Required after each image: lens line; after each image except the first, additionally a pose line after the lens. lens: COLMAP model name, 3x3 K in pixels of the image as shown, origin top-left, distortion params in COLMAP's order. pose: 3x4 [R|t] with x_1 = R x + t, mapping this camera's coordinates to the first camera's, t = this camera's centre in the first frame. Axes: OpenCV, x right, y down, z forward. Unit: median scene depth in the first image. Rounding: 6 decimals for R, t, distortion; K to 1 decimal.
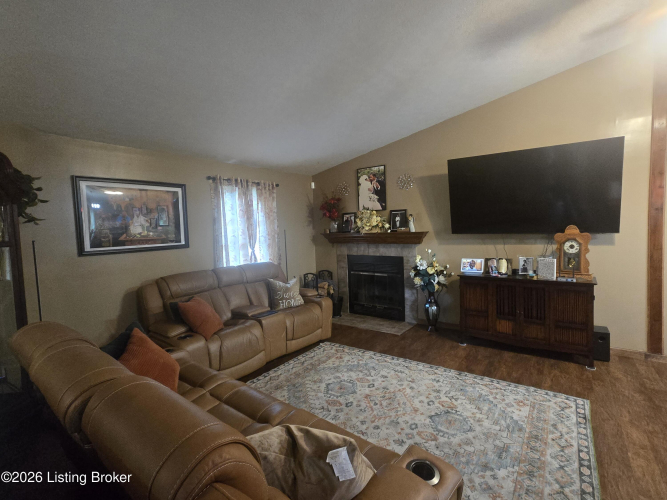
lens RADIAL K [[273.2, 0, 334.3], [0, 273.2, 242.6], [0, 0, 1]] dist [-0.001544, -0.000121]
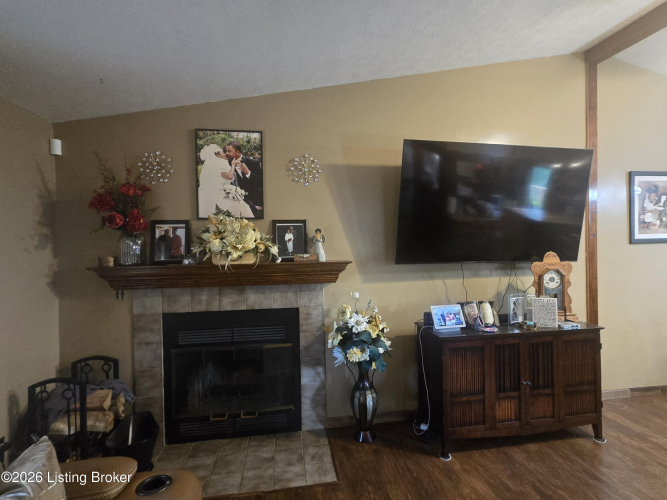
lens RADIAL K [[321.0, 0, 333.3], [0, 321.0, 247.3], [0, 0, 1]] dist [0.000660, 0.000142]
pose [[0.726051, 0.016030, 0.687454, -0.130836], [0.032821, 0.997781, -0.057930, -0.028003], [-0.686857, 0.064623, 0.723914, 0.486539]]
